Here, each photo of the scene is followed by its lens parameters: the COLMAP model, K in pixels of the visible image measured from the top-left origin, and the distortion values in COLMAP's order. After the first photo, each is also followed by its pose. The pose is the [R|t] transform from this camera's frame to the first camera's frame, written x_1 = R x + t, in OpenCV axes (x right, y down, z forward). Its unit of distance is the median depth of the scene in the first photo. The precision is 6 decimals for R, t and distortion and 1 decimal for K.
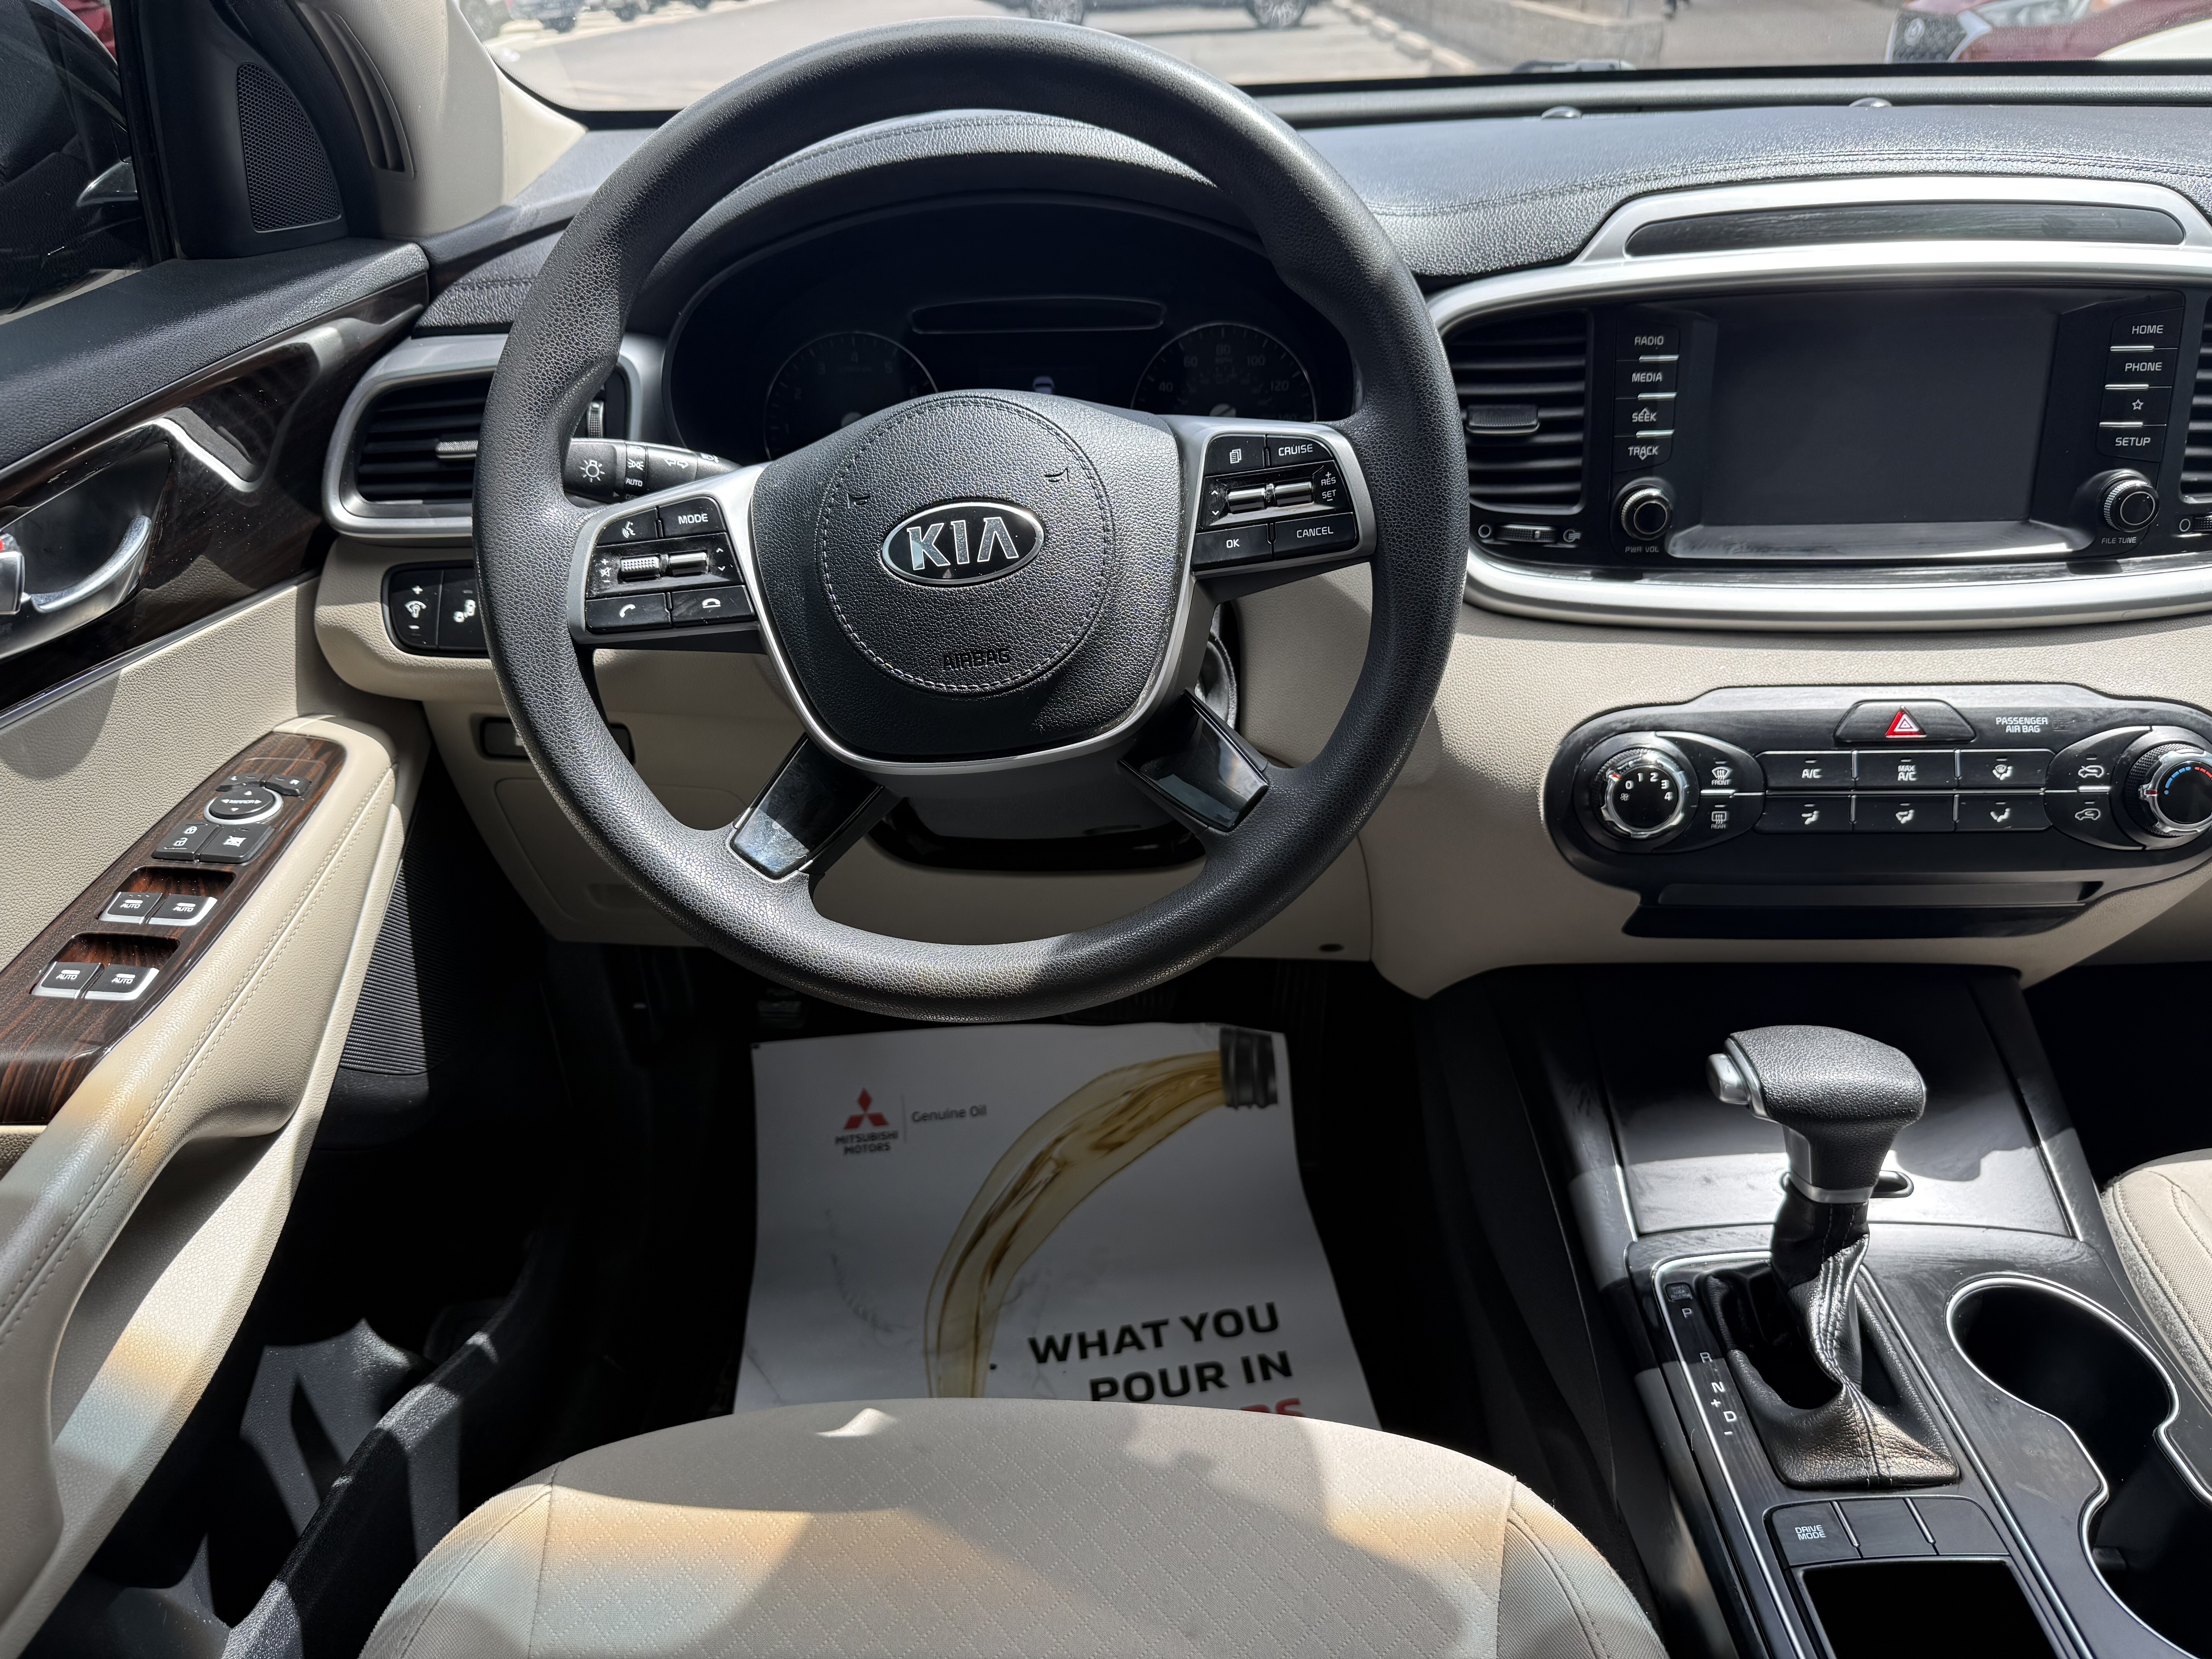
lens RADIAL K [[1412.2, 0, 1107.9], [0, 1412.2, 799.1], [0, 0, 1]] dist [0.000810, -0.066018]
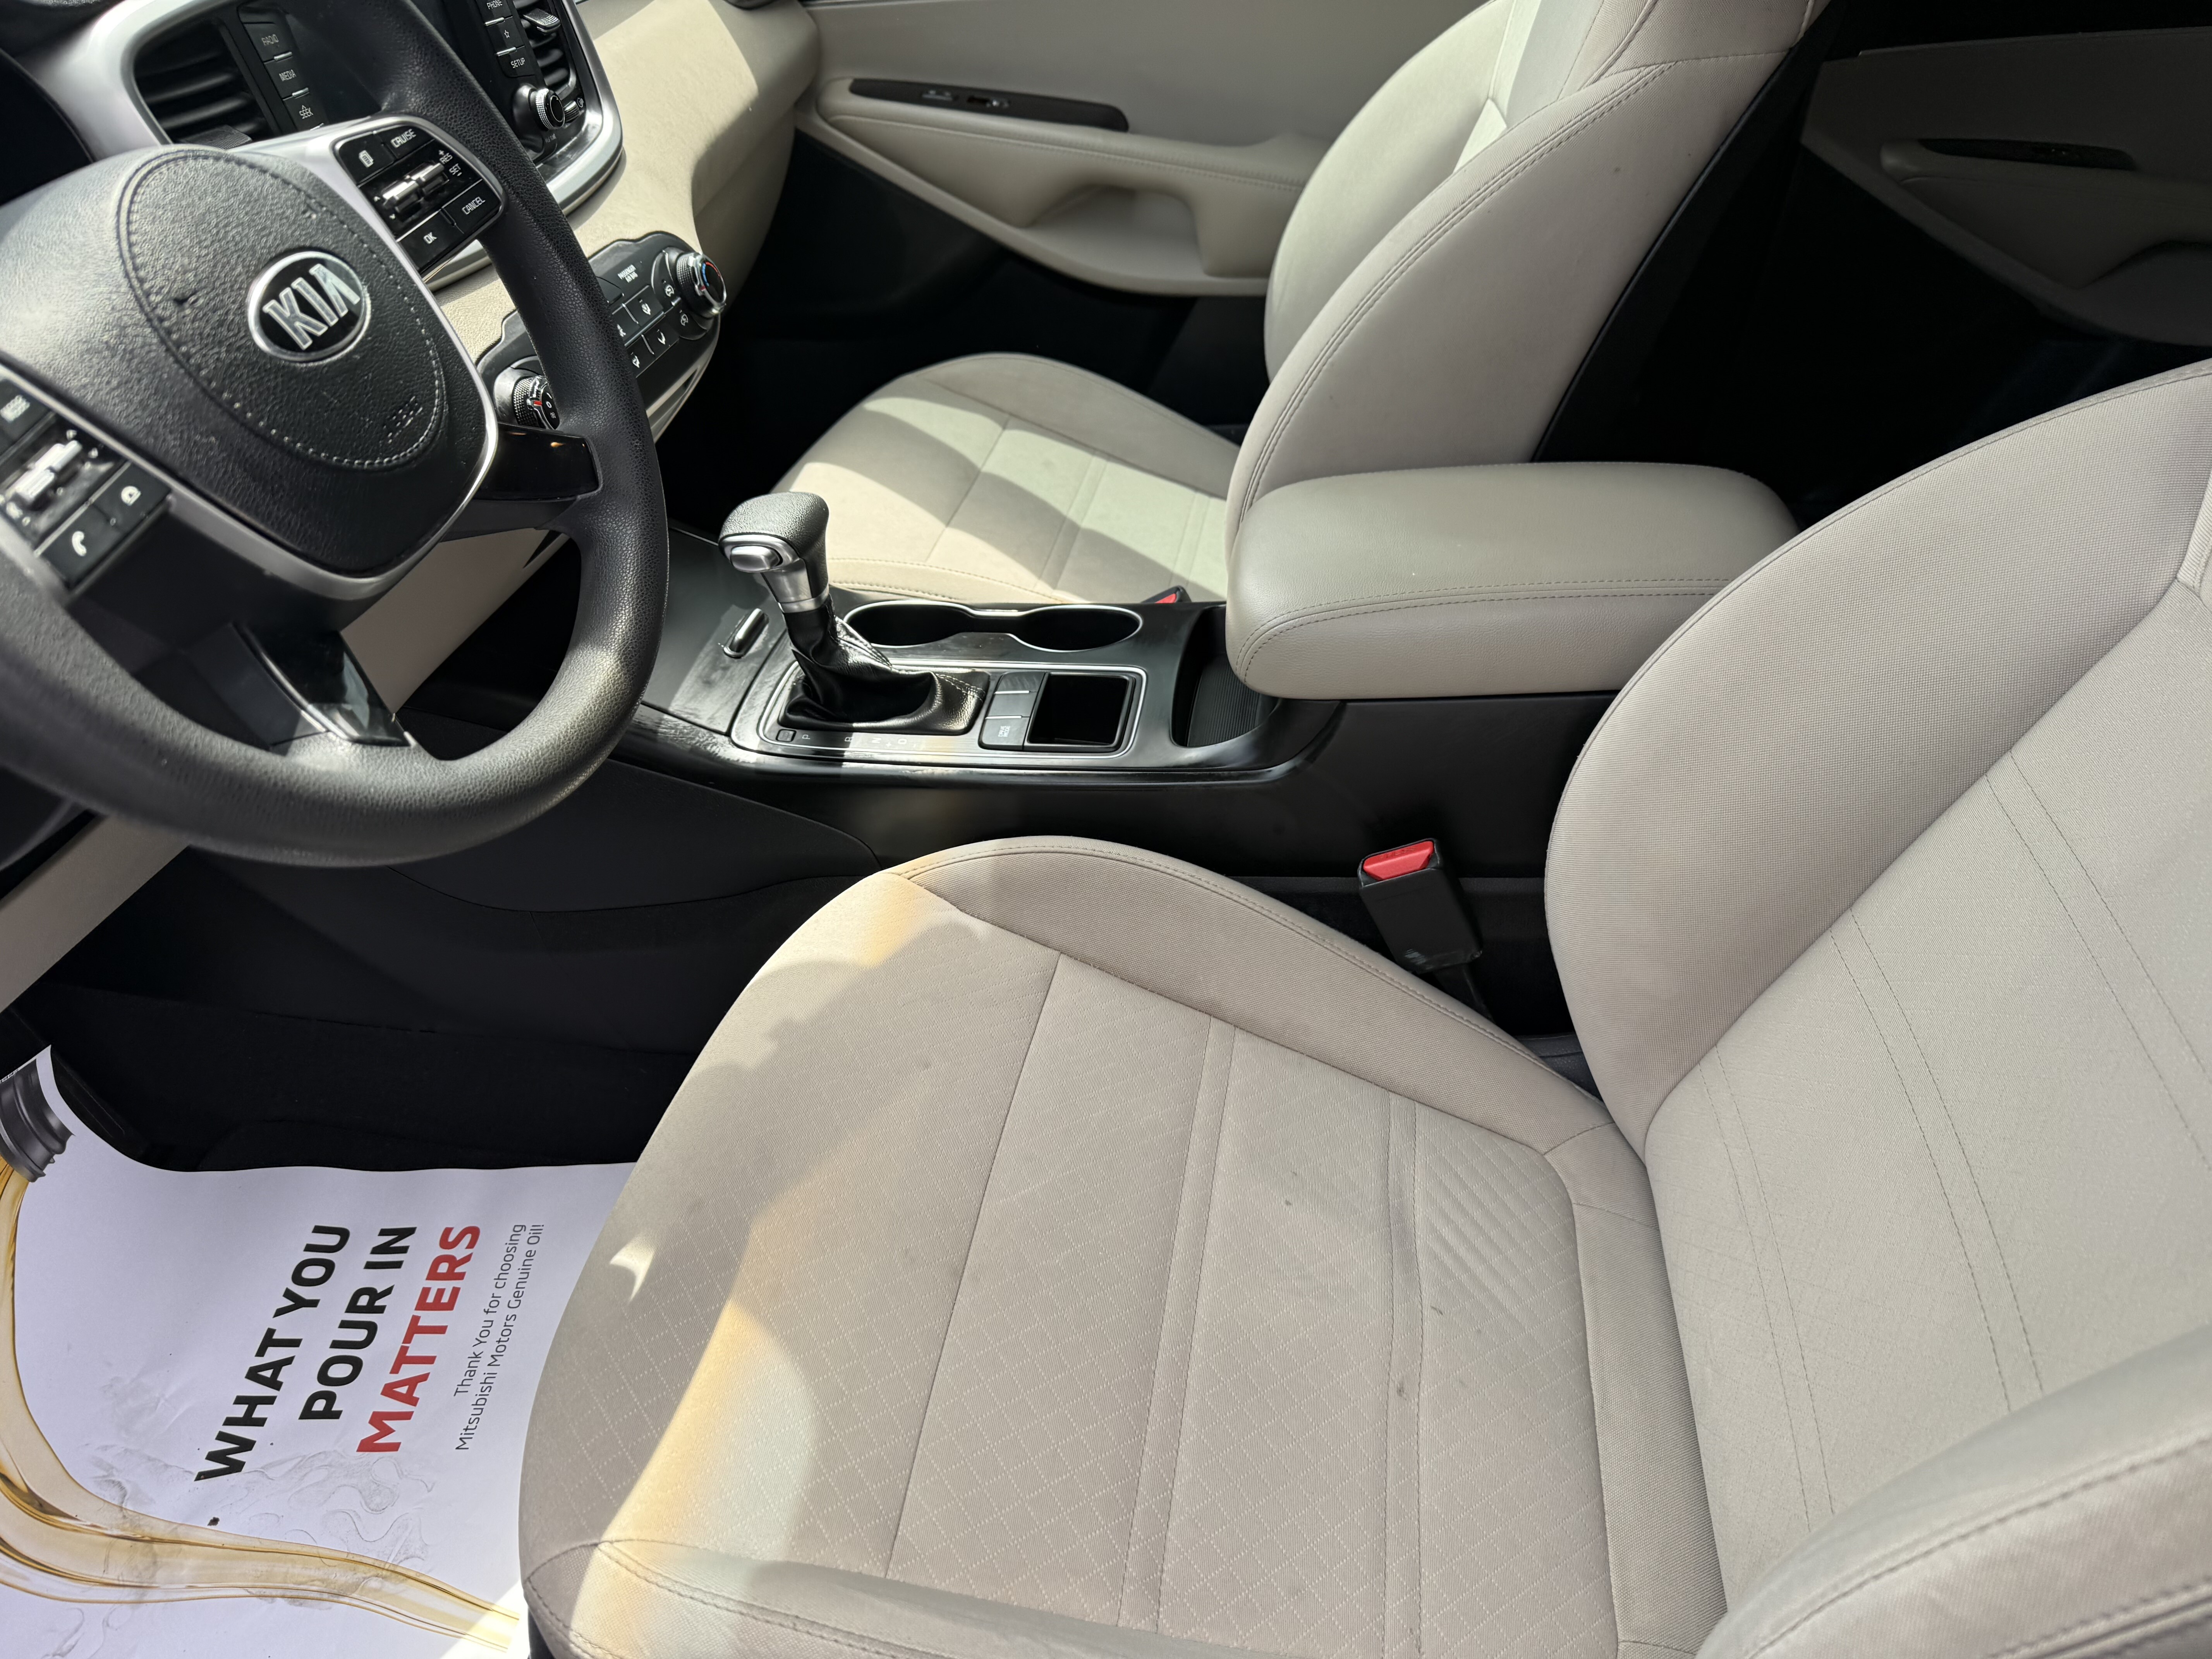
lens RADIAL K [[1412.2, 0, 1107.9], [0, 1412.2, 799.1], [0, 0, 1]] dist [0.000810, -0.066018]
pose [[0.140157, -0.570861, 0.808996, -0.421504], [0.428425, 0.771578, 0.470234, -0.065769], [-0.892641, 0.280687, 0.352713, 0.162694]]
